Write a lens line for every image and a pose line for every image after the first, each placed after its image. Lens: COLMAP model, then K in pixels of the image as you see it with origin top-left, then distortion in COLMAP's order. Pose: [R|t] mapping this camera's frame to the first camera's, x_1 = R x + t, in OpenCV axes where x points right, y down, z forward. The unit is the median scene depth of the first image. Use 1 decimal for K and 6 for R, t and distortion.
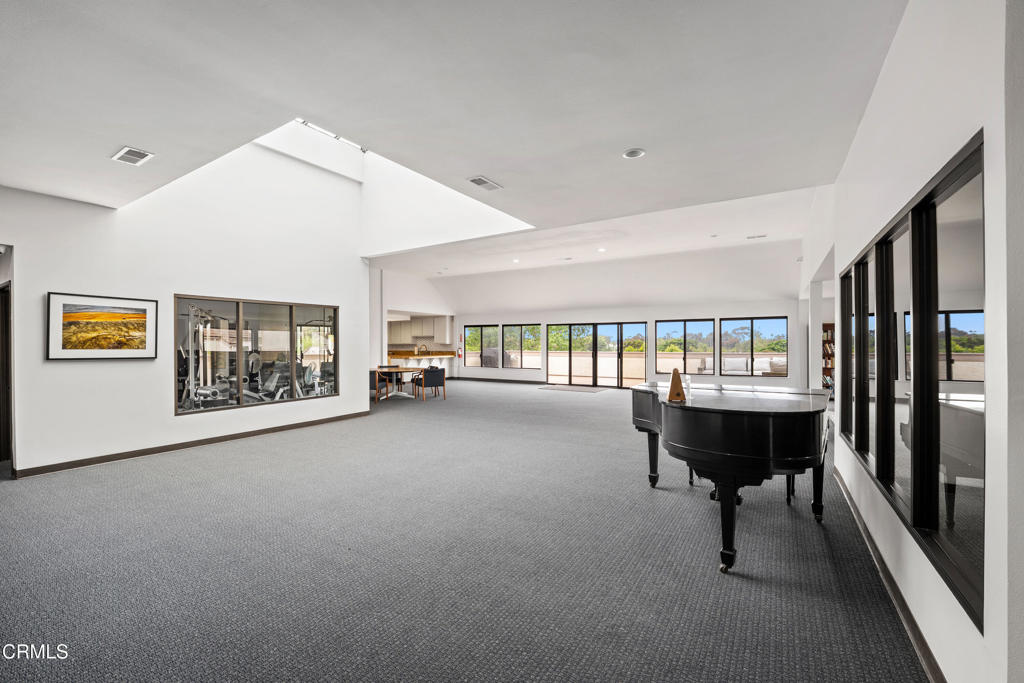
lens RADIAL K [[421.3, 0, 511.8], [0, 421.3, 341.7], [0, 0, 1]] dist [-0.026644, 0.004223]
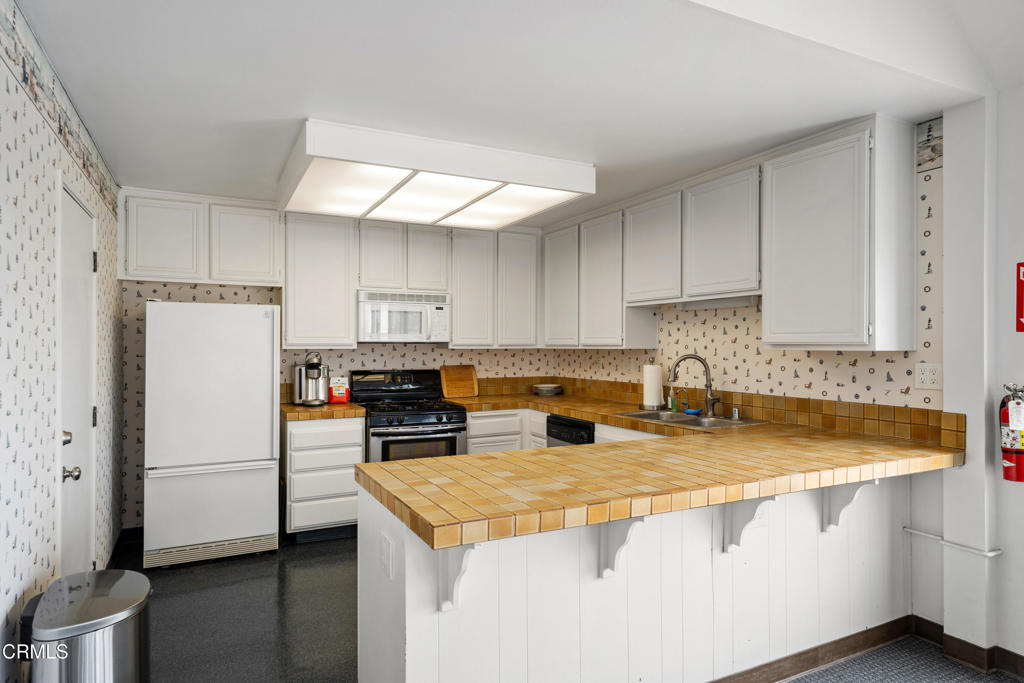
lens RADIAL K [[616.6, 0, 513.3], [0, 616.6, 343.8], [0, 0, 1]] dist [0.001151, 0.000370]
pose [[0.848978, 0.002957, -0.528420, -0.144767], [-0.000548, 0.999989, 0.004717, 0.002604], [0.528428, -0.003715, 0.848970, 0.771556]]
